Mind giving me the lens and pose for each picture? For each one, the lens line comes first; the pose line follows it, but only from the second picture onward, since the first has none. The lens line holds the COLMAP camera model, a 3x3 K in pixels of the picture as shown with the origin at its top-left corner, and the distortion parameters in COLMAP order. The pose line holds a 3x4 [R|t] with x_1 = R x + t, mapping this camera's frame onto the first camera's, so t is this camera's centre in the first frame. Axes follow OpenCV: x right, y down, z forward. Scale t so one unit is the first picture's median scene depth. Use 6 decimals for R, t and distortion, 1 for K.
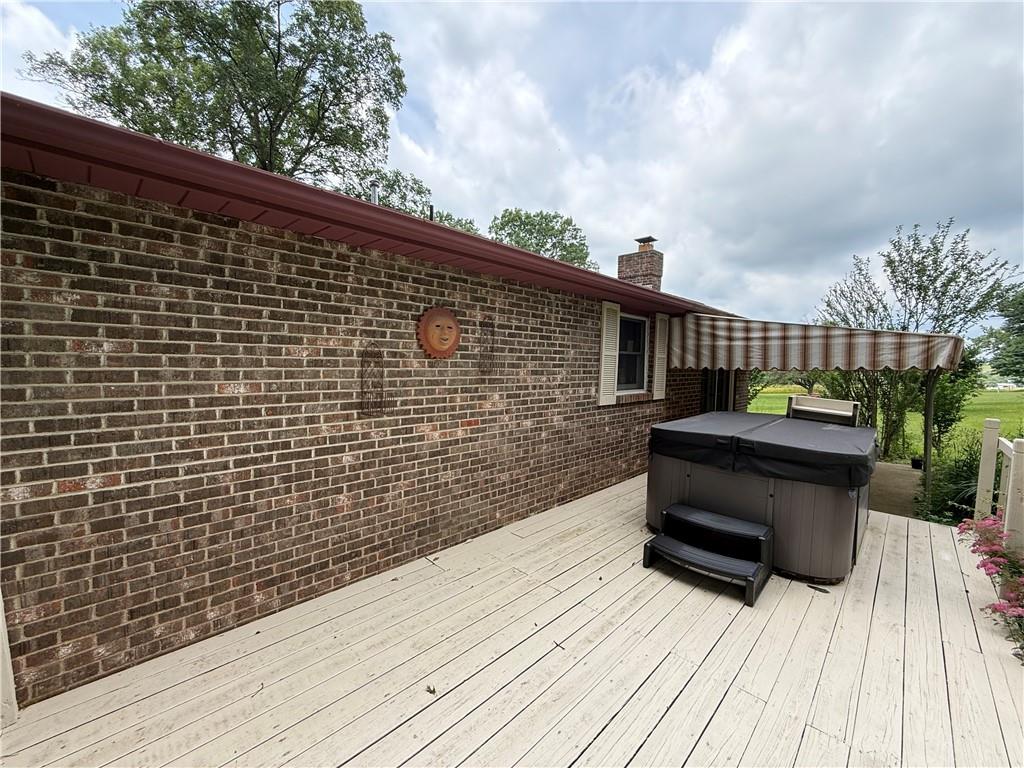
lens RADIAL K [[406.7, 0, 510.7], [0, 406.7, 389.4], [0, 0, 1]] dist [0.002631, -0.000497]
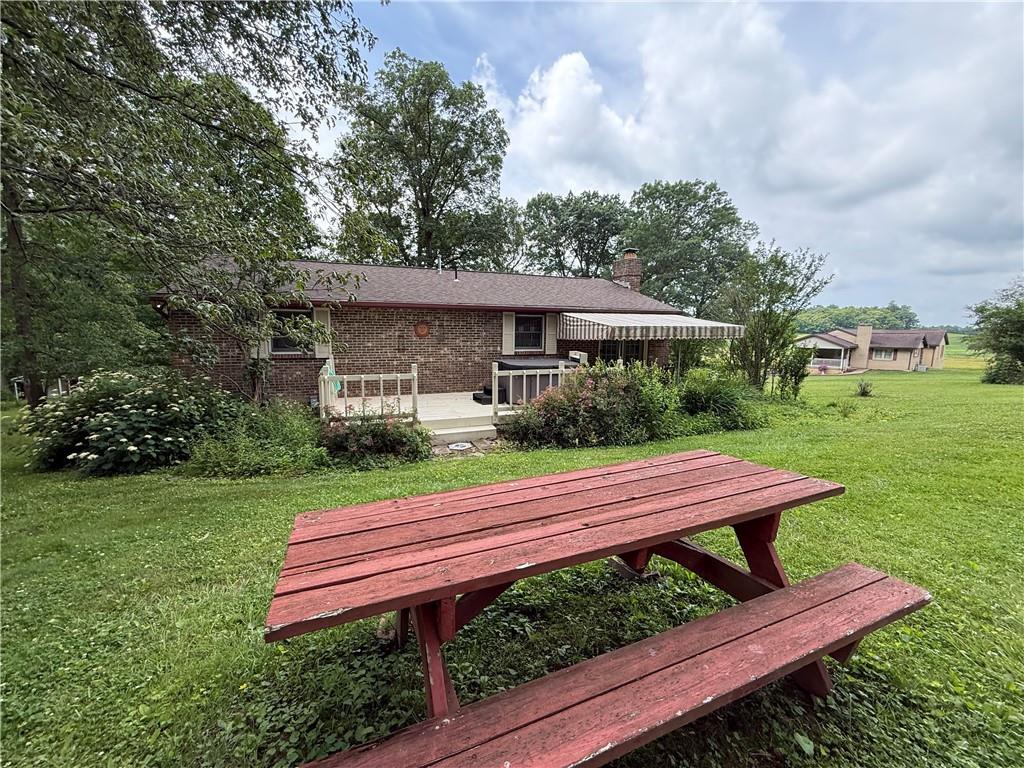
lens RADIAL K [[406.7, 0, 516.9], [0, 406.7, 386.4], [0, 0, 1]] dist [0.002631, -0.000497]
pose [[0.923394, 0.043235, -0.381411, 1.072323], [-0.018039, 0.997426, 0.069390, 0.050331], [0.383430, -0.057194, 0.921797, -1.067519]]
